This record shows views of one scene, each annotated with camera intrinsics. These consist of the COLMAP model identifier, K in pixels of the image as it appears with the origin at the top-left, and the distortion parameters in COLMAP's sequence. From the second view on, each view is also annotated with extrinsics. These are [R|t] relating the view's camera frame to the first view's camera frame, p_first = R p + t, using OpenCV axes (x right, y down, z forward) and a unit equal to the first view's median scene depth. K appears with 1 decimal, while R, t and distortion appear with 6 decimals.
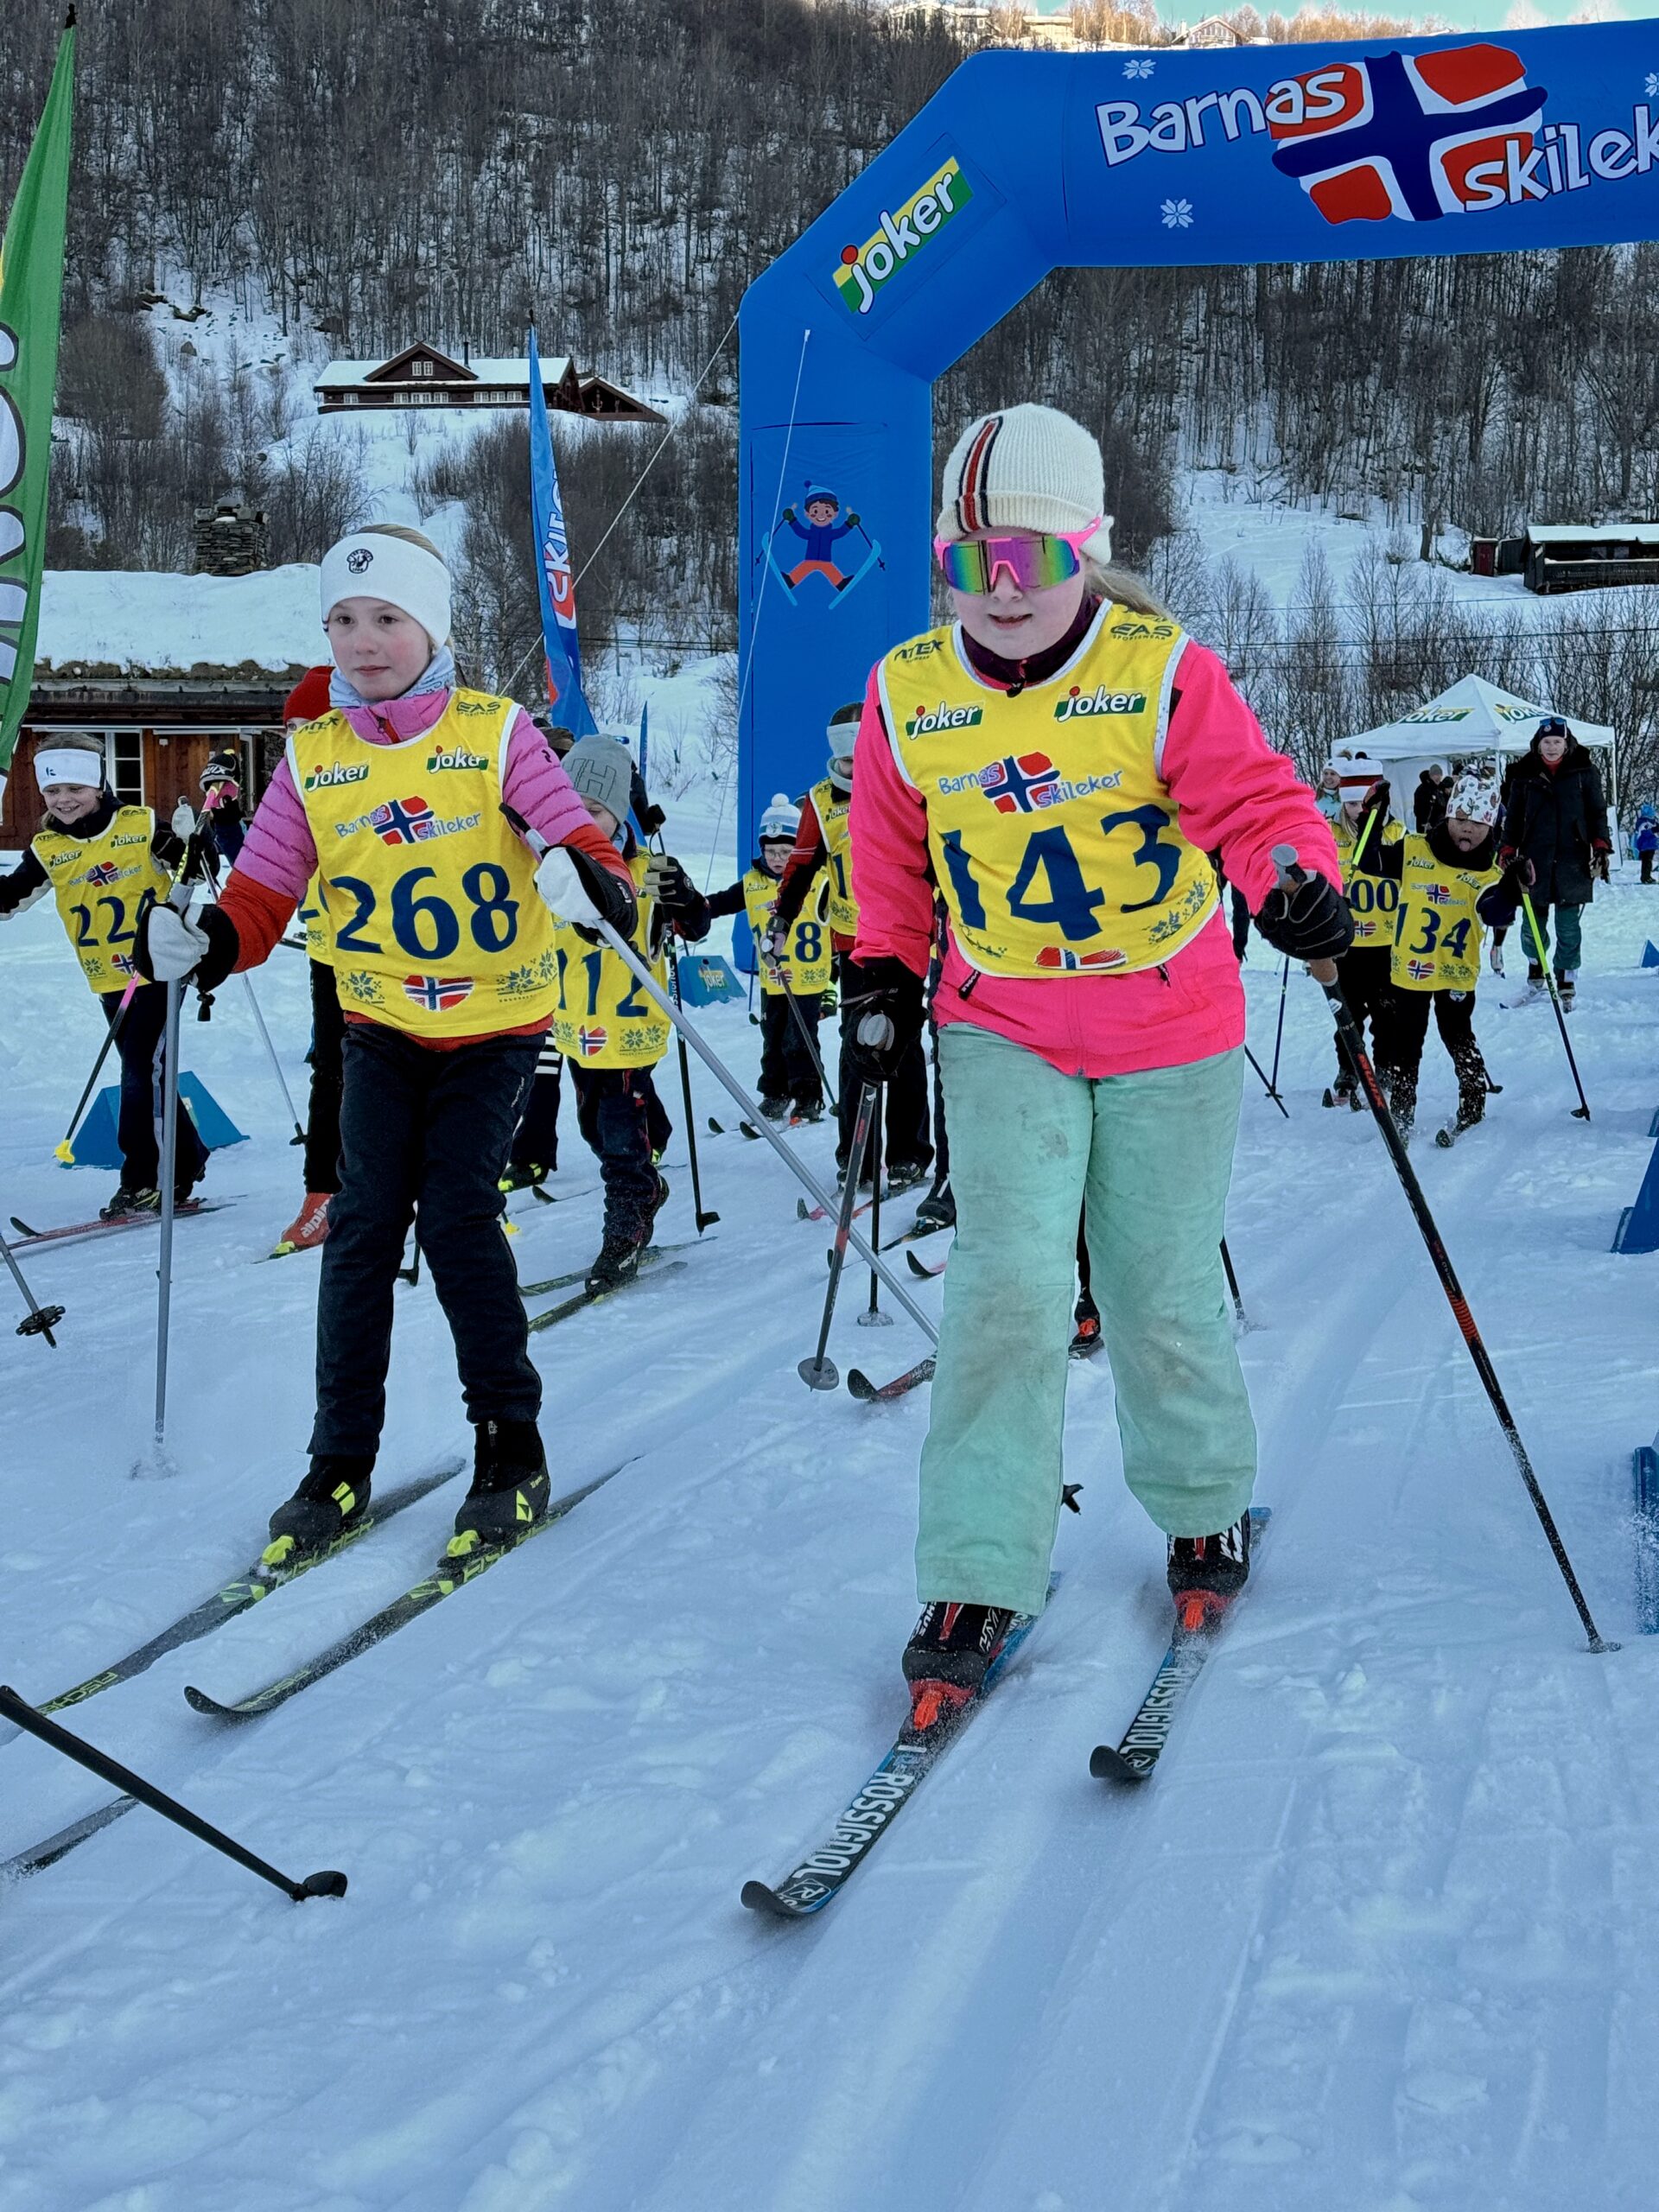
lens RADIAL K [[3185.9, 0, 795.5], [0, 3185.9, 1287.4], [0, 0, 1]] dist [0.027465, 0.000000]
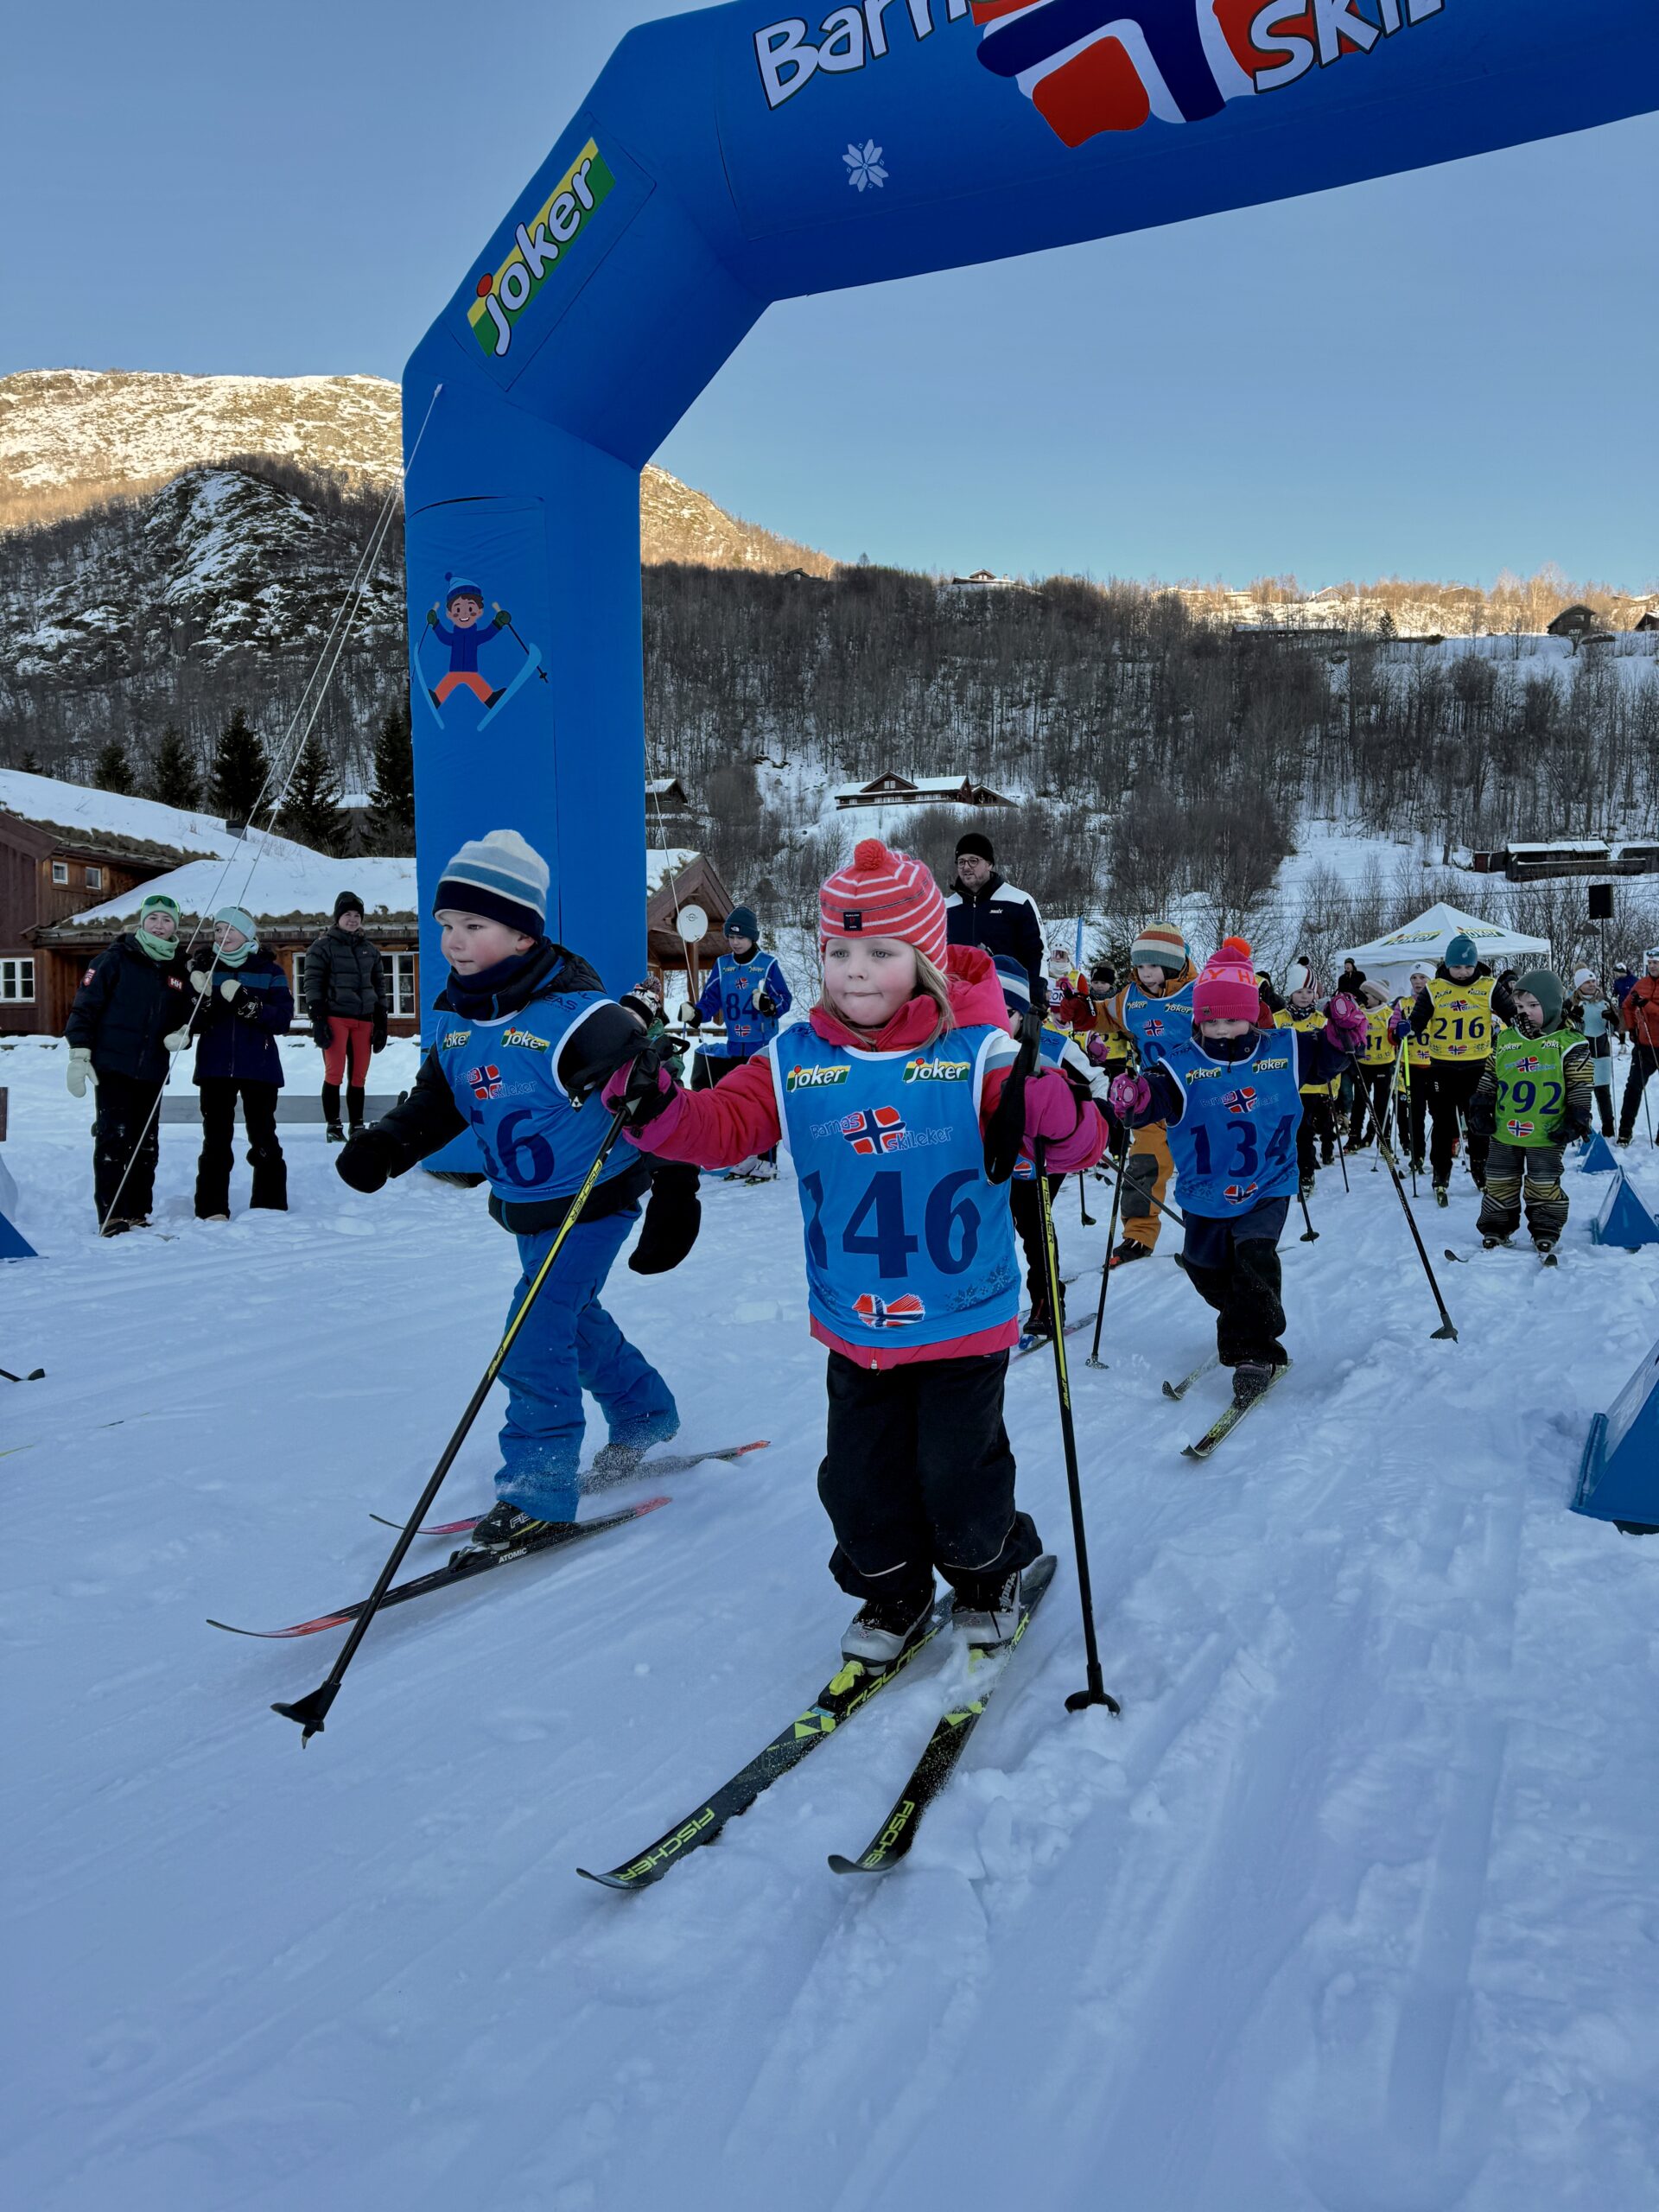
lens RADIAL K [[1516.8, 0, 818.5], [0, 1516.8, 1183.7], [0, 0, 1]] dist [0.056797, -0.079875]
pose [[0.979382, 0.010167, -0.201760, 0.090572], [-0.017815, 0.999189, -0.036124, -0.042673], [0.201229, 0.038974, 0.978769, 0.326429]]
